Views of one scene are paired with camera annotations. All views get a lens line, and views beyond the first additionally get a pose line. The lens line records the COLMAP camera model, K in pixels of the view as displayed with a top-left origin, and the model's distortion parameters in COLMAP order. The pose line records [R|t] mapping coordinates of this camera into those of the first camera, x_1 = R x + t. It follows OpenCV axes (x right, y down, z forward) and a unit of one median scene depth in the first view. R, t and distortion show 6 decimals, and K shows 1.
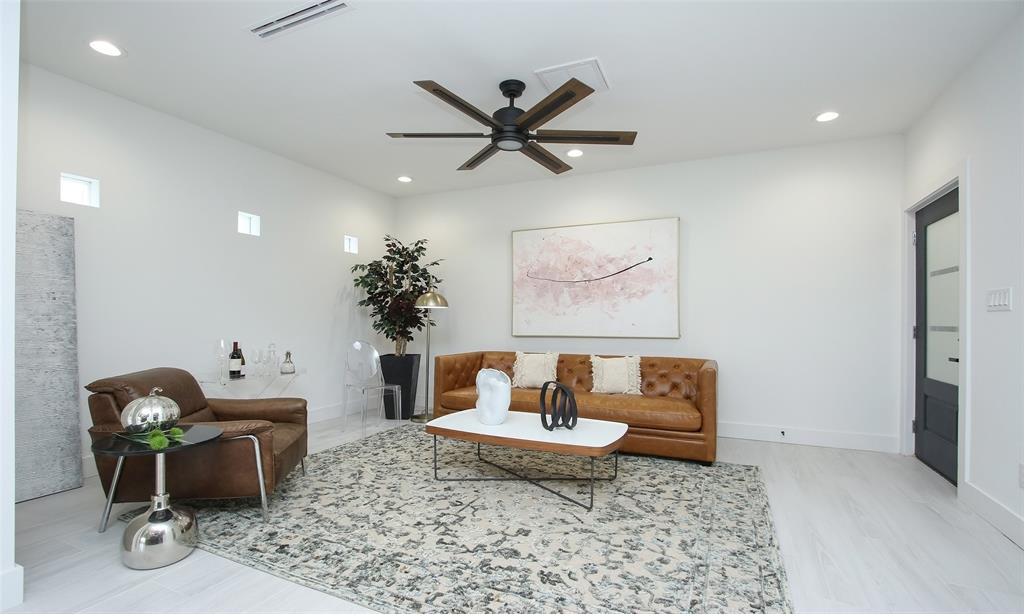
lens RADIAL K [[499.6, 0, 504.1], [0, 499.6, 325.8], [0, 0, 1]] dist [-0.018817, 0.000650]
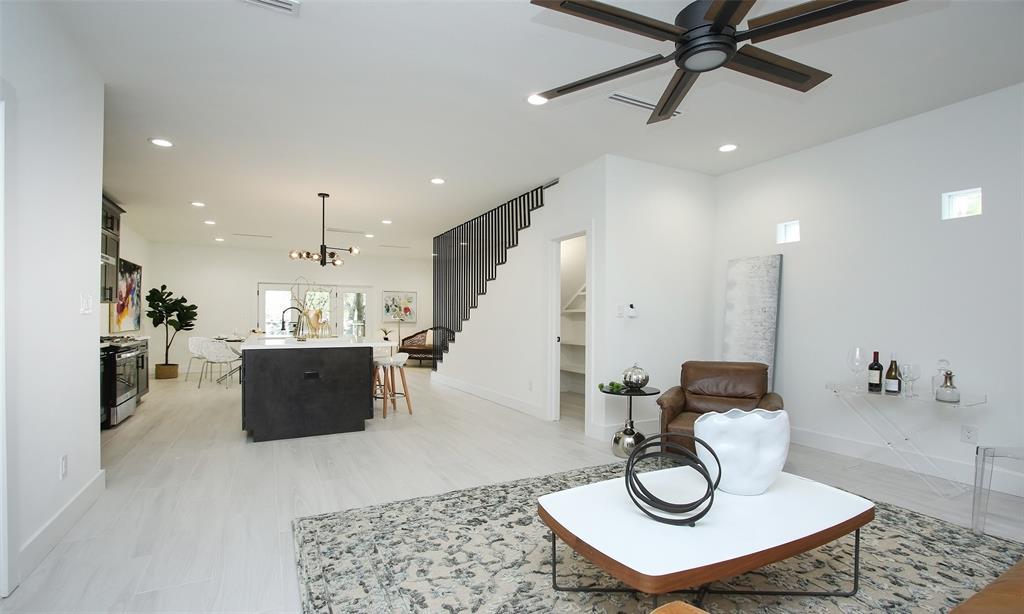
lens RADIAL K [[499.6, 0, 504.1], [0, 499.6, 325.8], [0, 0, 1]] dist [-0.018817, 0.000650]
pose [[-0.646886, 0.001756, -0.762585, 0.957753], [-0.016405, 0.999734, 0.016219, -0.030612], [0.762410, 0.023002, -0.646685, 1.736528]]
